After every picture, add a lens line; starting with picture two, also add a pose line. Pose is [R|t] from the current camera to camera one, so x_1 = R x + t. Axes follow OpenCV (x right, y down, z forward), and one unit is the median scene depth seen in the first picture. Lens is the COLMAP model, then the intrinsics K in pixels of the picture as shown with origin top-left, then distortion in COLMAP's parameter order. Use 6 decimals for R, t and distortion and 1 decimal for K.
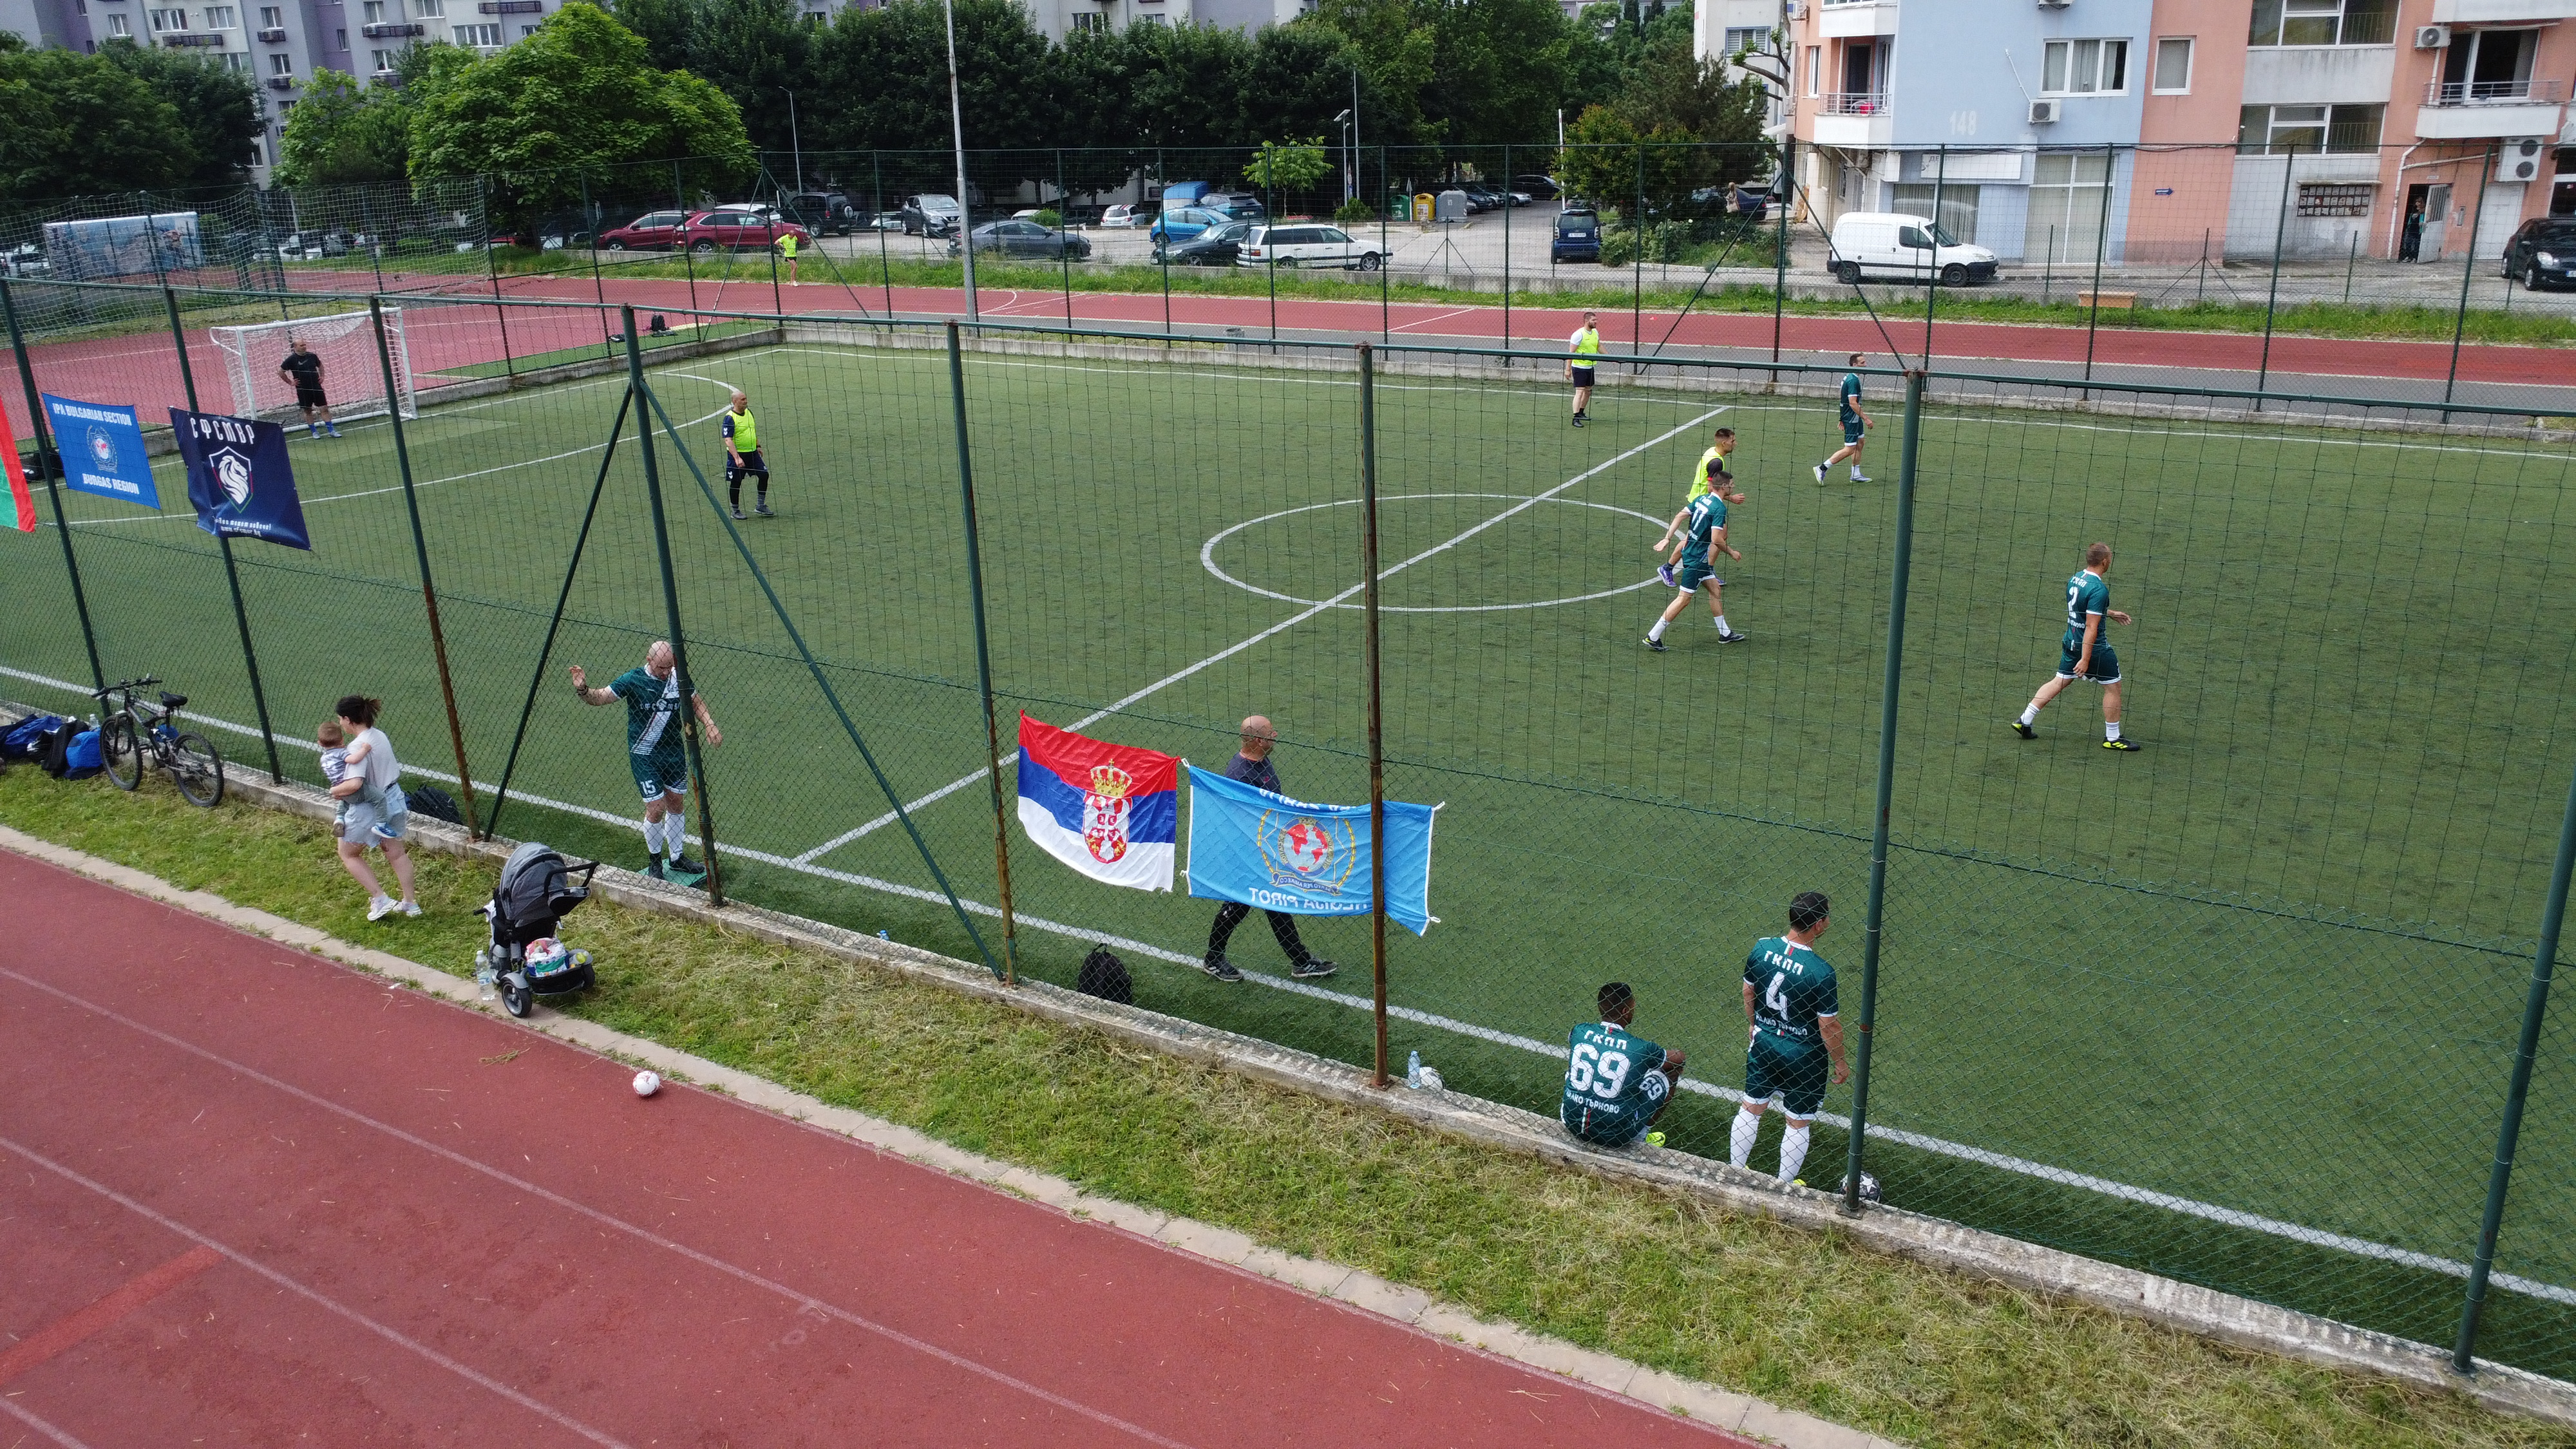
lens RADIAL K [[1864.9, 0, 1291.7], [0, 1864.9, 714.5], [0, 0, 1]] dist [-0.019767, -0.024245]
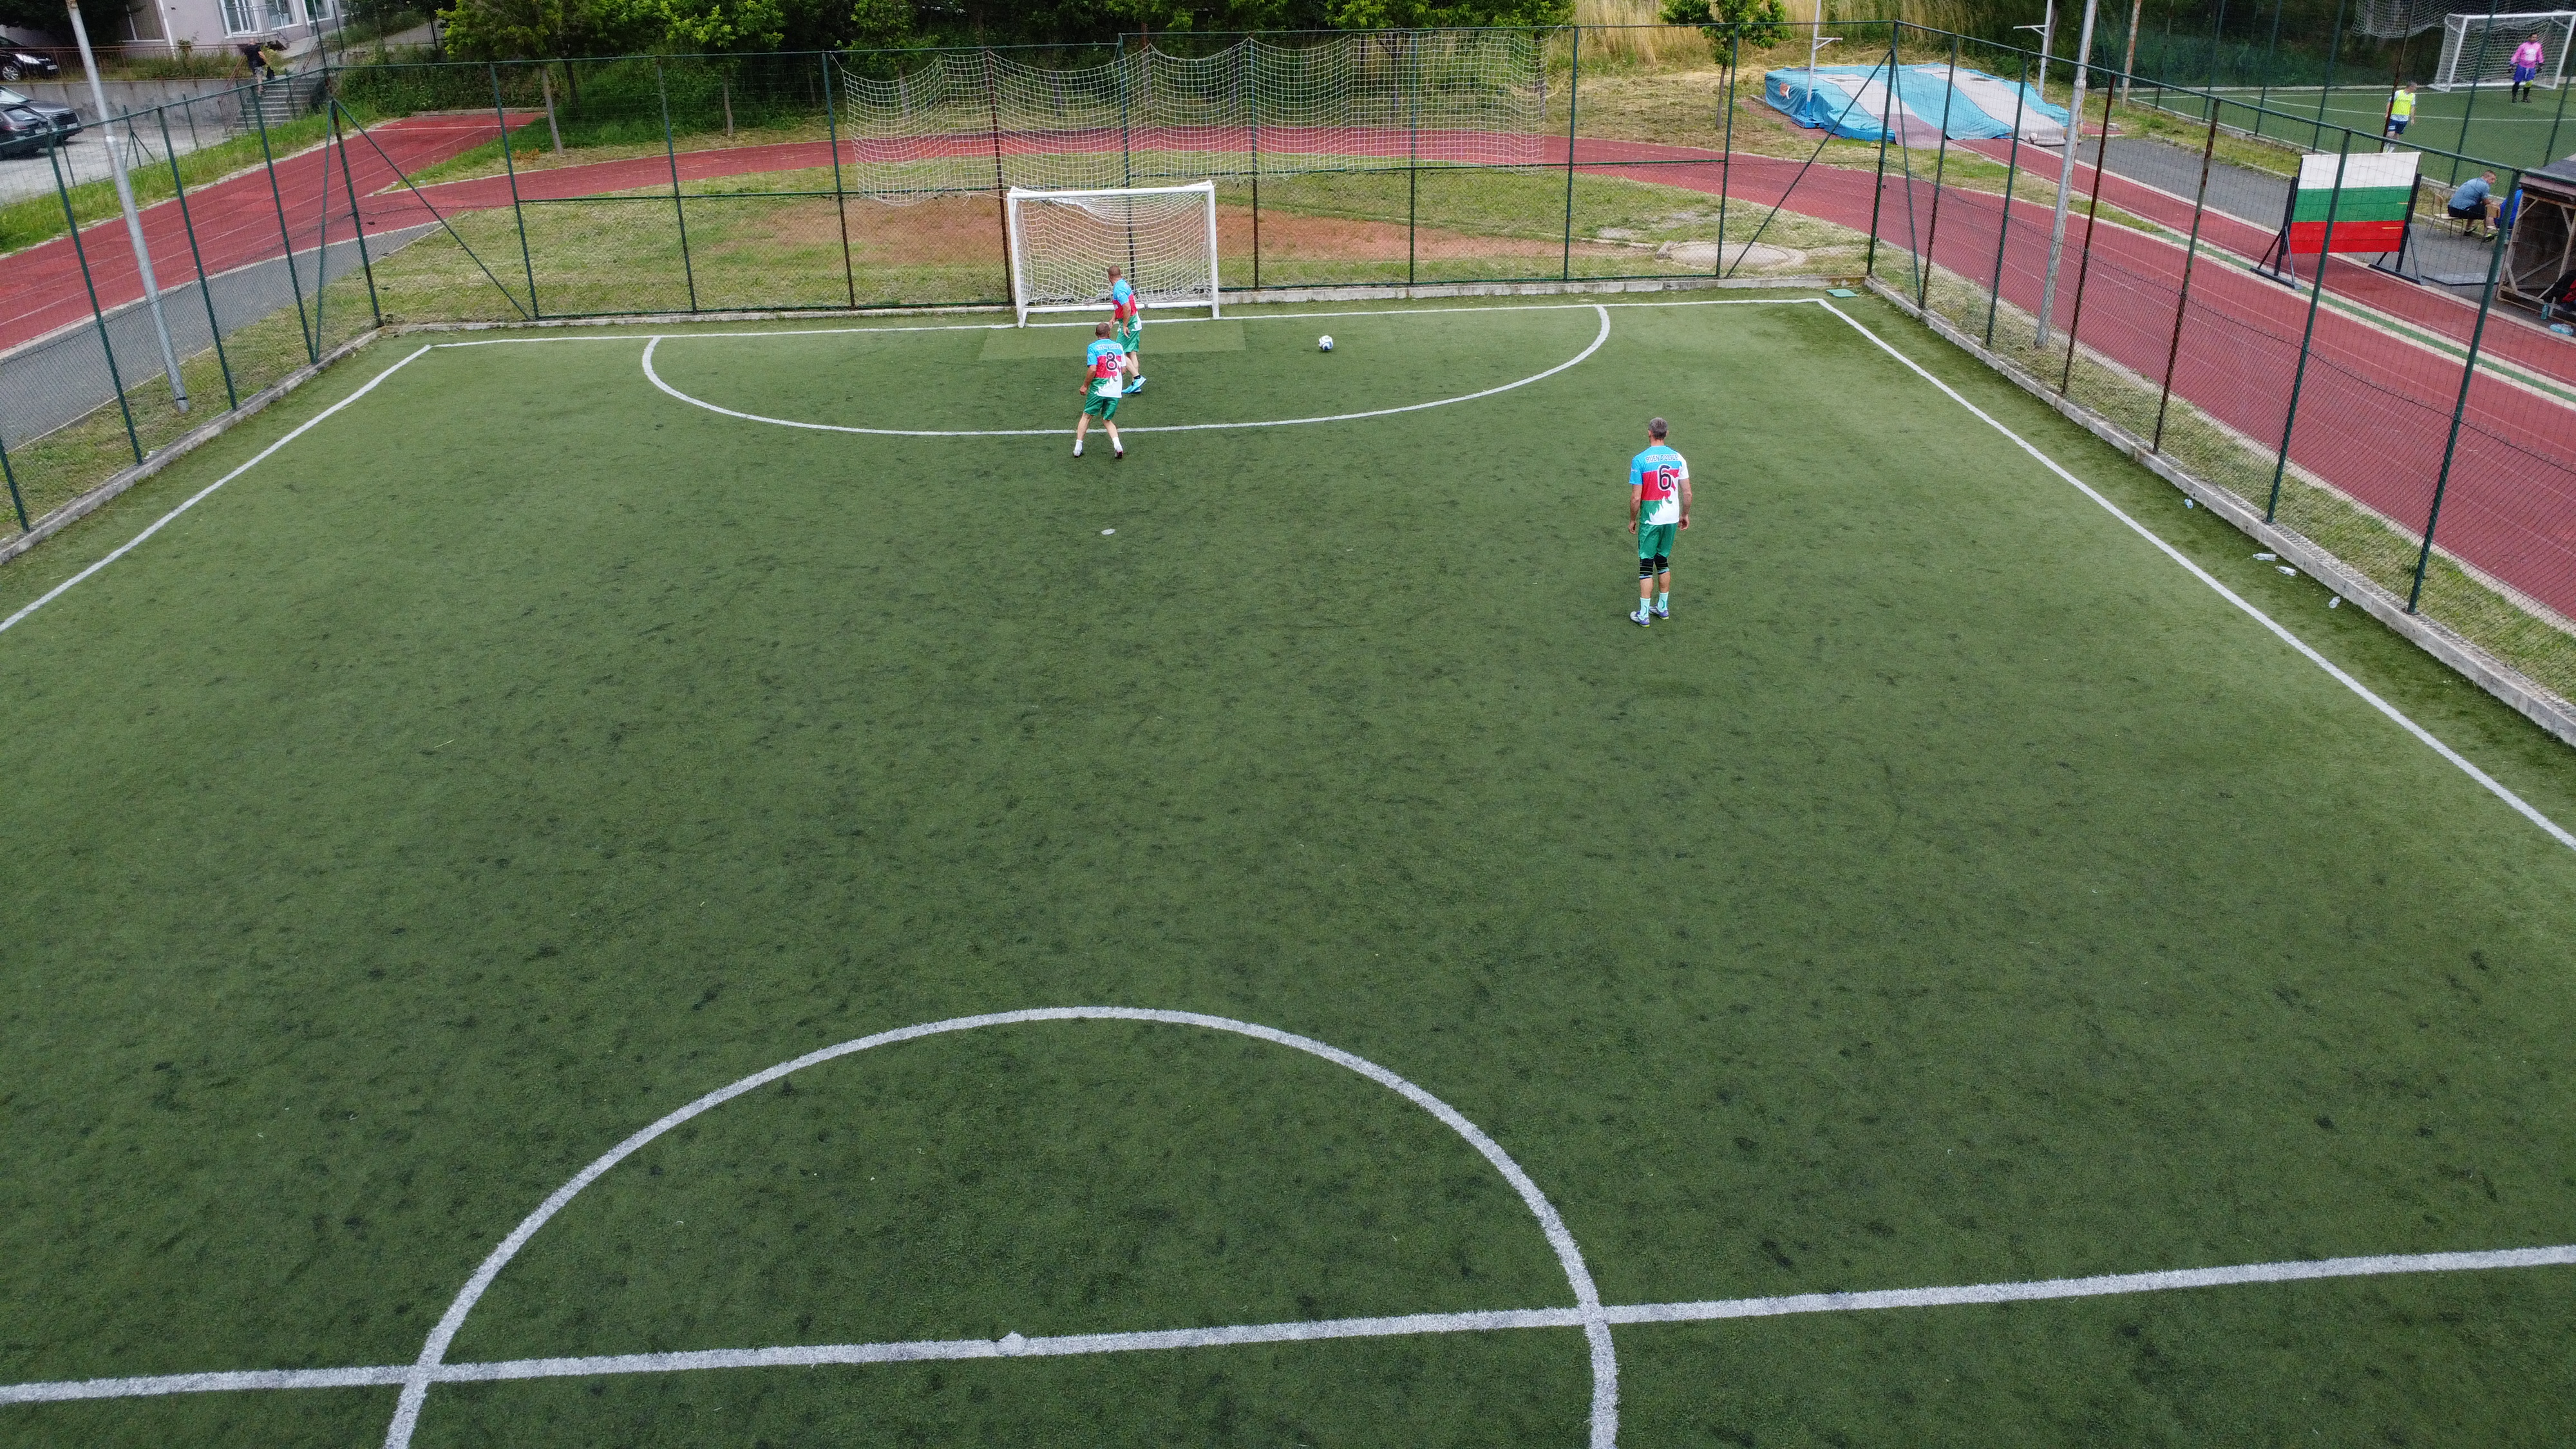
lens RADIAL K [[1864.9, 0, 1291.7], [0, 1864.9, 714.5], [0, 0, 1]] dist [-0.019767, -0.024245]
pose [[-0.549038, -0.313611, 0.774729, -0.142218], [0.303486, 0.788863, 0.534408, -0.252569], [-0.778751, 0.528530, -0.337939, 0.643561]]
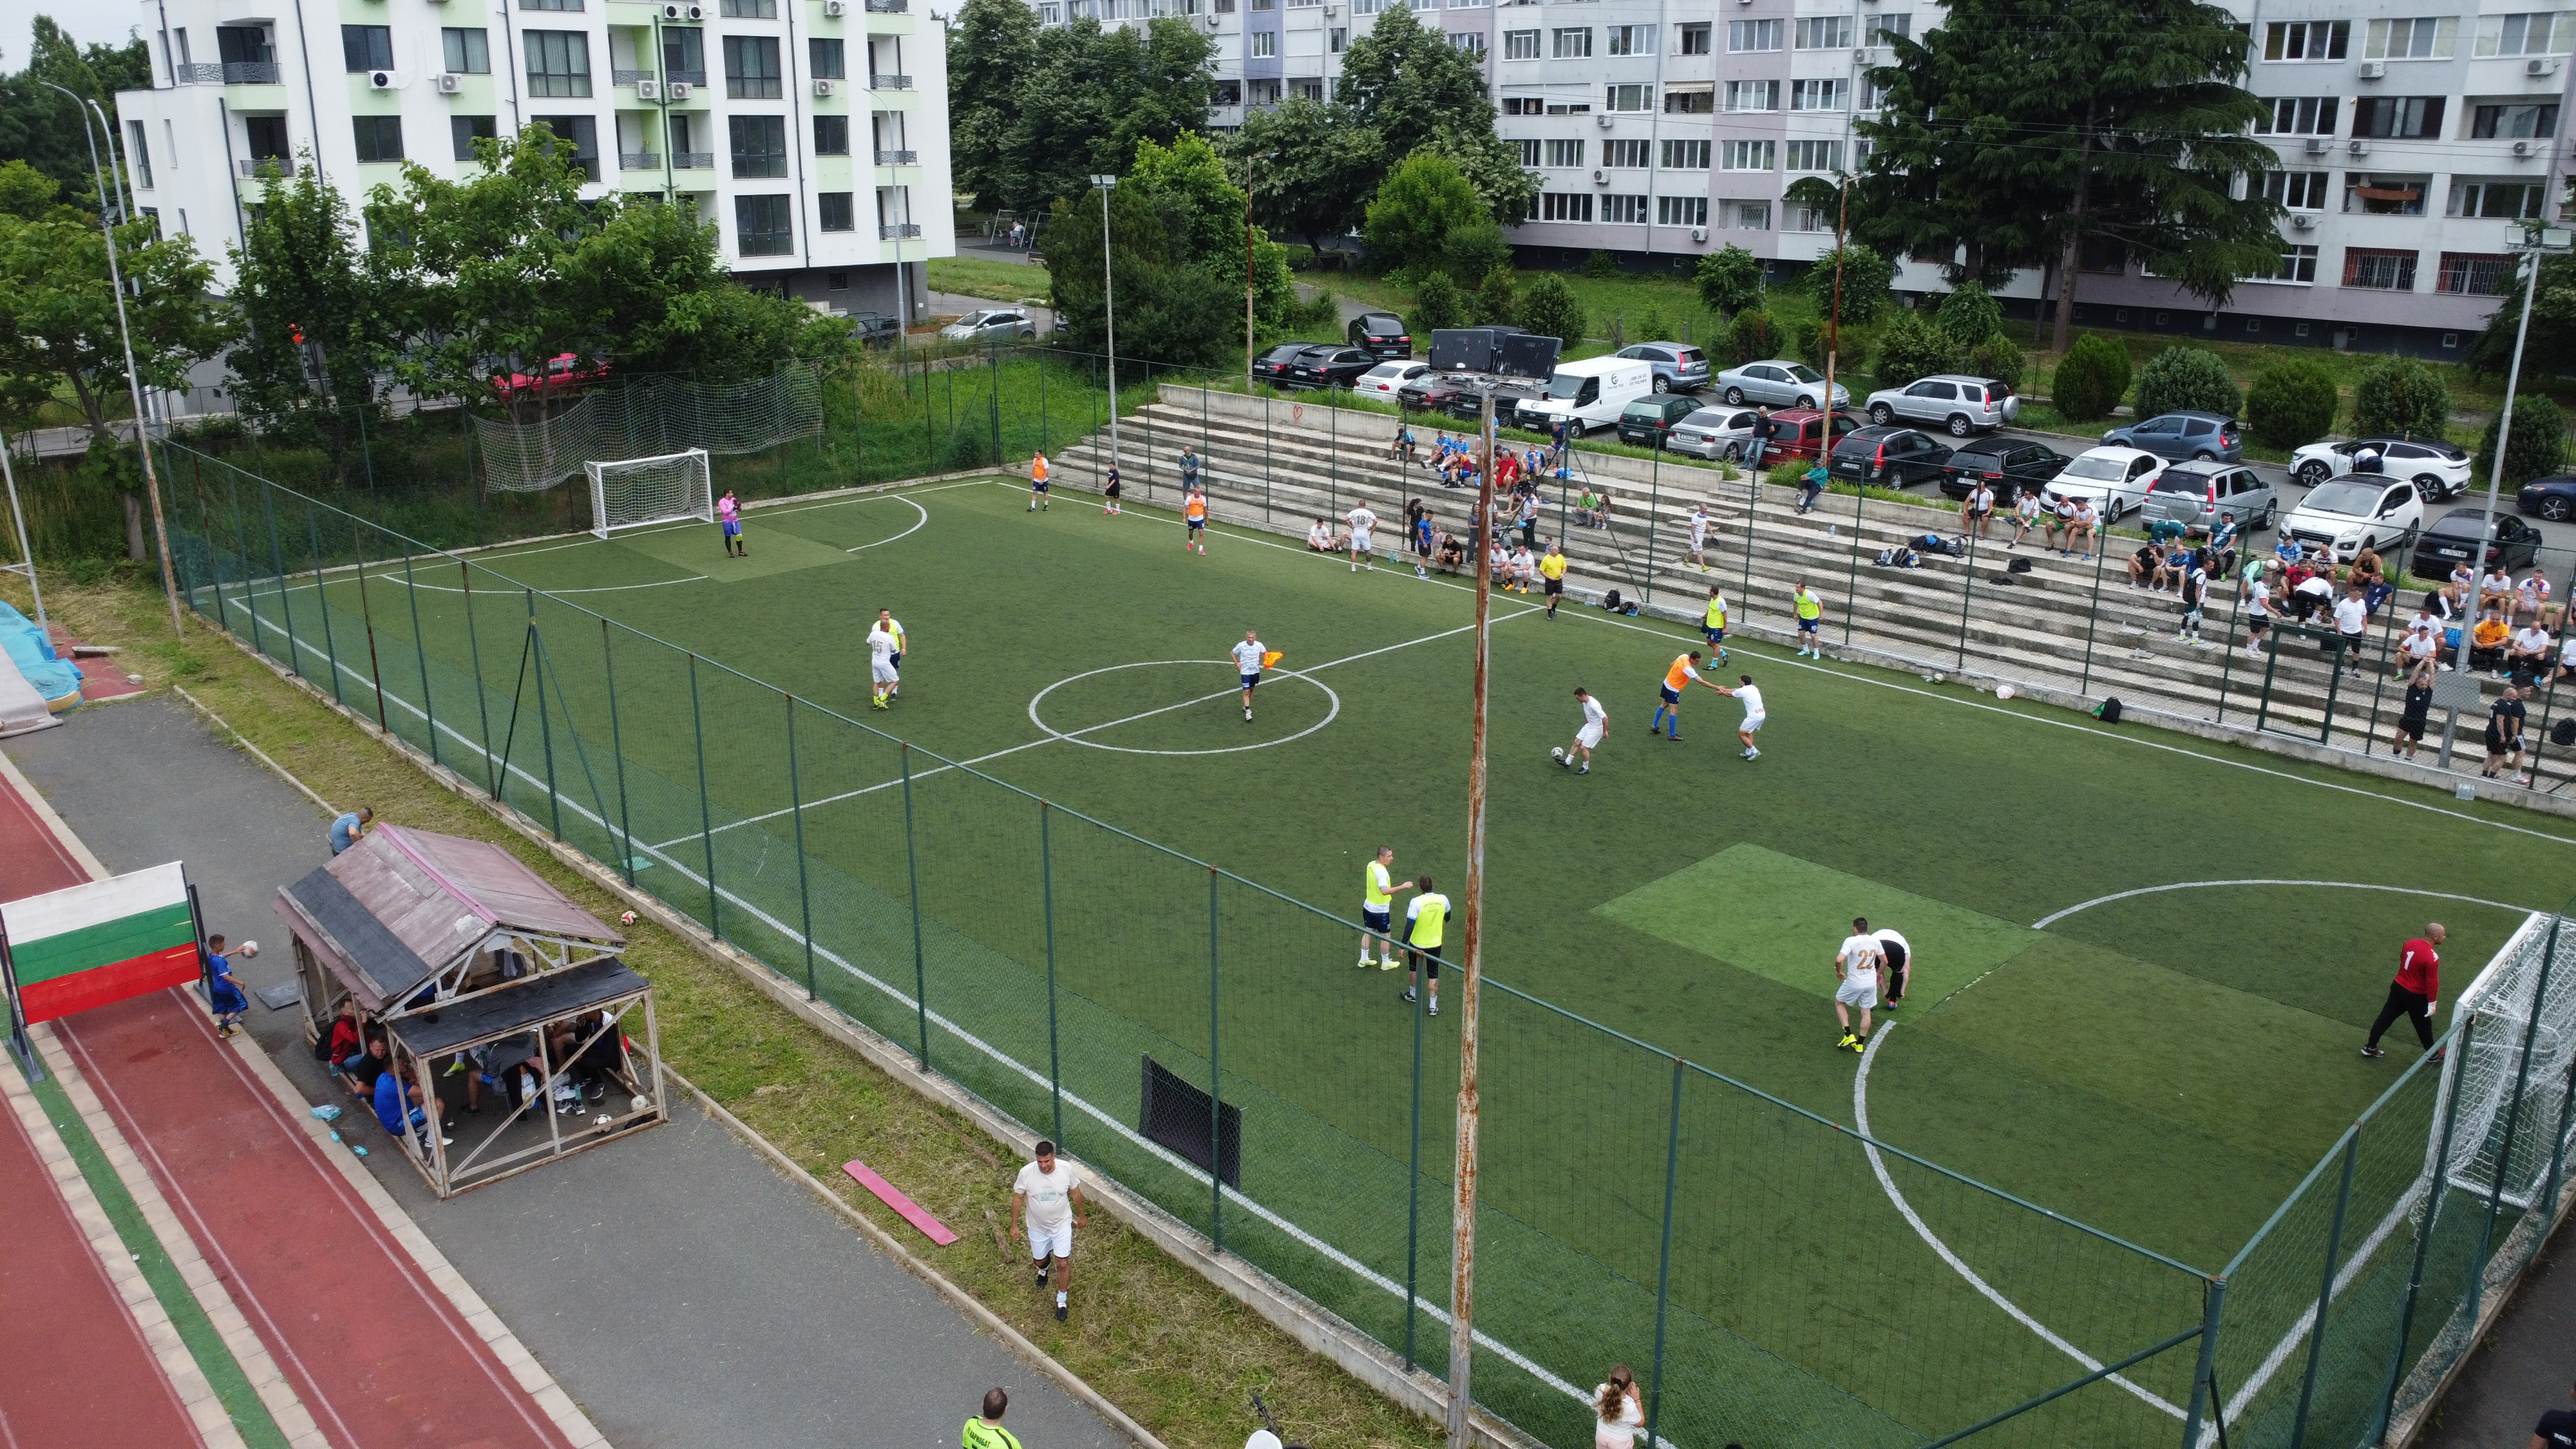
lens RADIAL K [[1864.9, 0, 1291.7], [0, 1864.9, 714.5], [0, 0, 1]] dist [-0.019767, -0.024245]
pose [[-0.961981, -0.051740, 0.268171, -0.240651], [0.116419, 0.810537, 0.574000, -0.220583], [-0.247061, 0.583397, -0.773698, 0.208462]]
